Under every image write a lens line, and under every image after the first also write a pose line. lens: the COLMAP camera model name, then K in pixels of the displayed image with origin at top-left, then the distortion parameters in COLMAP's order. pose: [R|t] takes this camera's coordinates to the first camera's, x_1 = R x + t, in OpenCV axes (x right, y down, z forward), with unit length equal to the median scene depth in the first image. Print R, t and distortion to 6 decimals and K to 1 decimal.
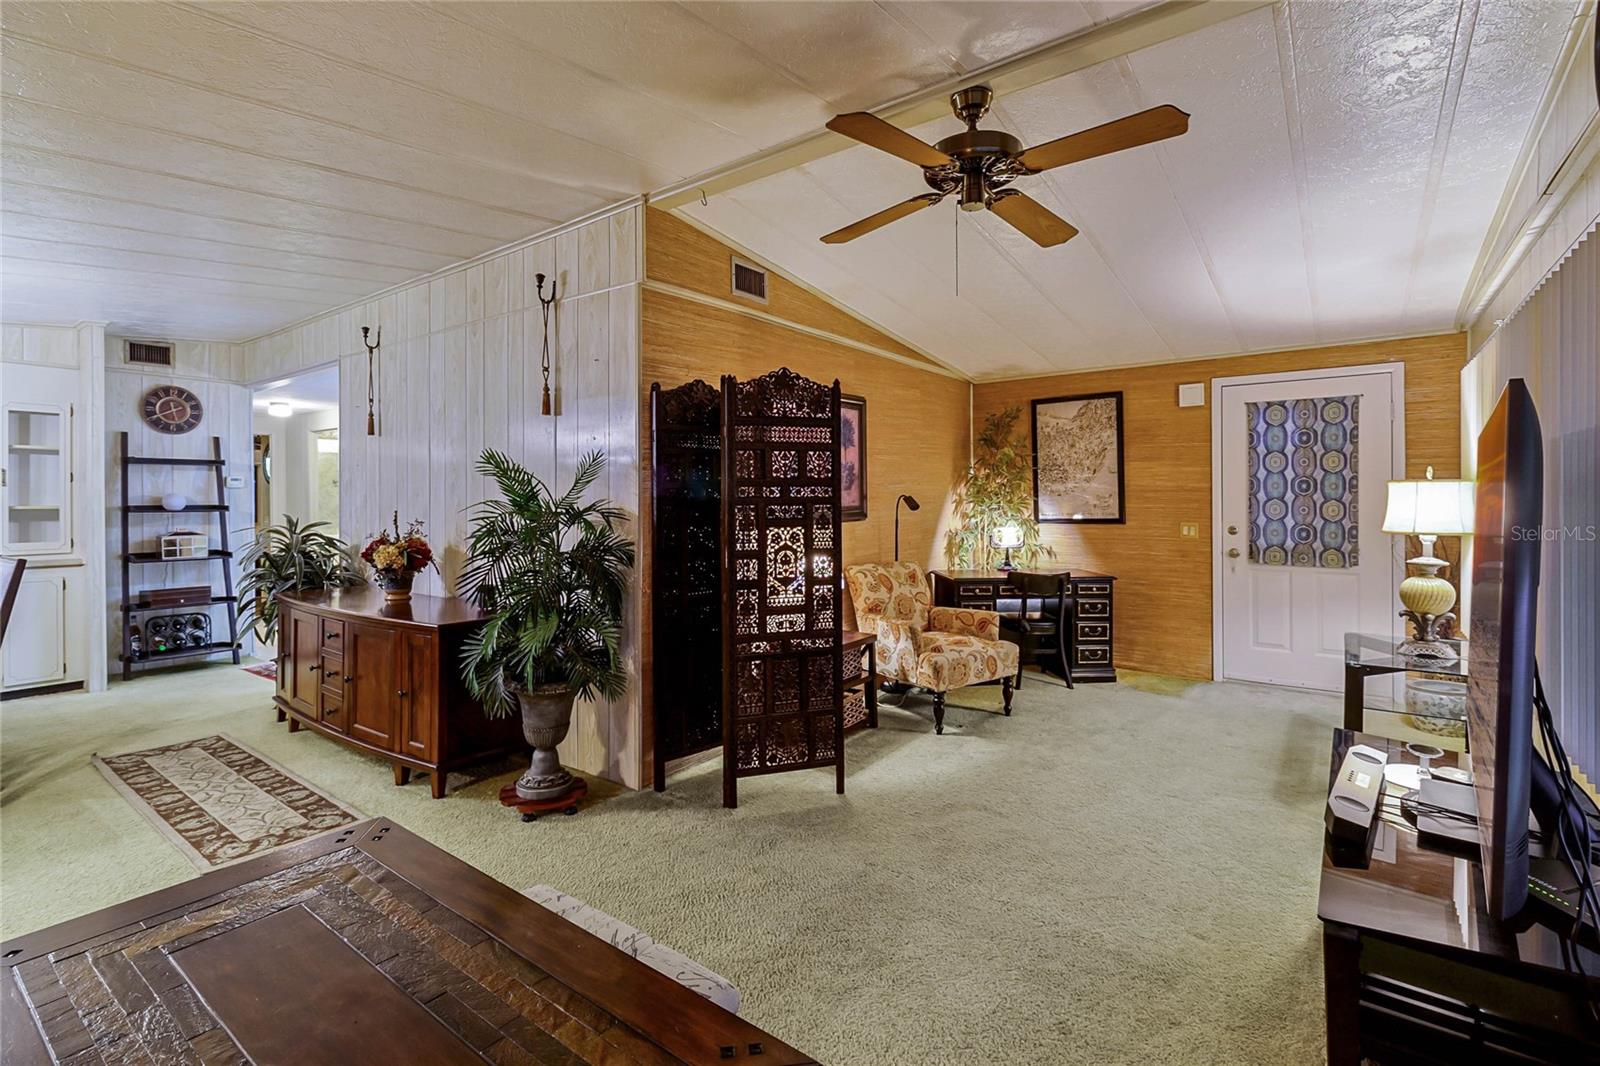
lens RADIAL K [[741.7, 0, 799.5], [0, 741.7, 503.6], [0, 0, 1]] dist [0.002109, -0.000400]
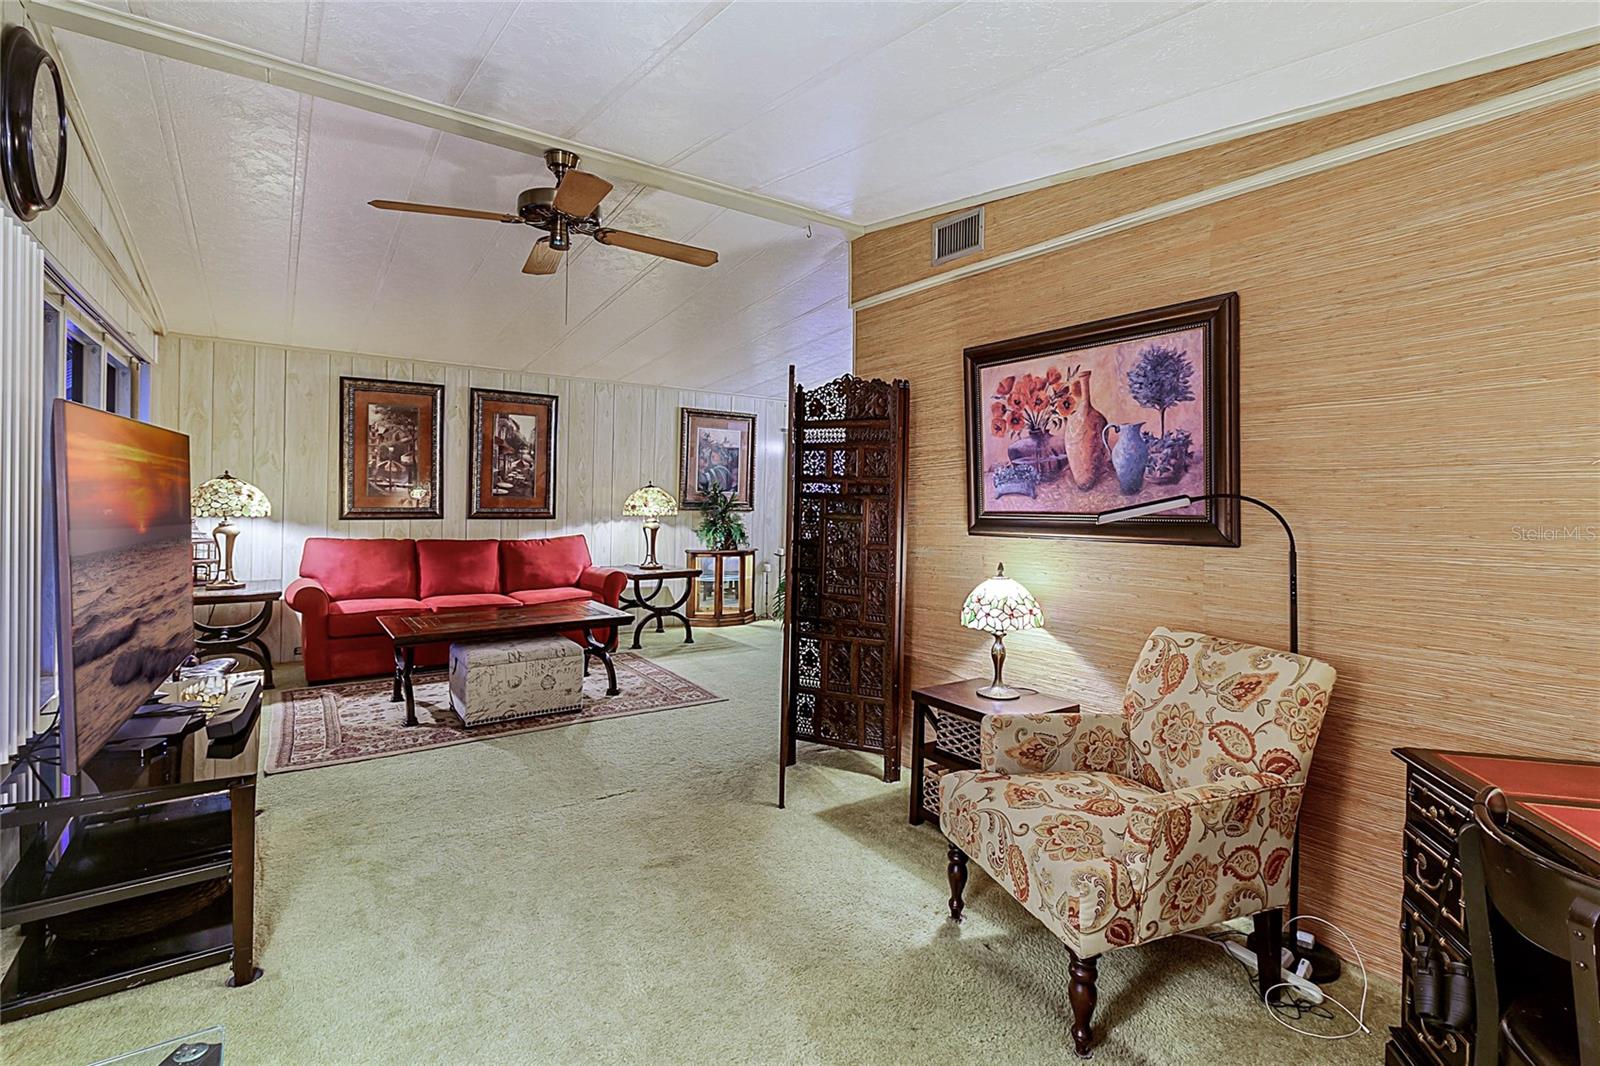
lens RADIAL K [[741.7, 0, 799.5], [0, 741.7, 503.6], [0, 0, 1]] dist [0.002109, -0.000400]
pose [[-0.300924, 0.015574, -0.953521, 0.980966], [-0.008207, 0.999787, 0.018920, -0.019223], [0.953613, 0.013520, -0.300732, 1.357083]]
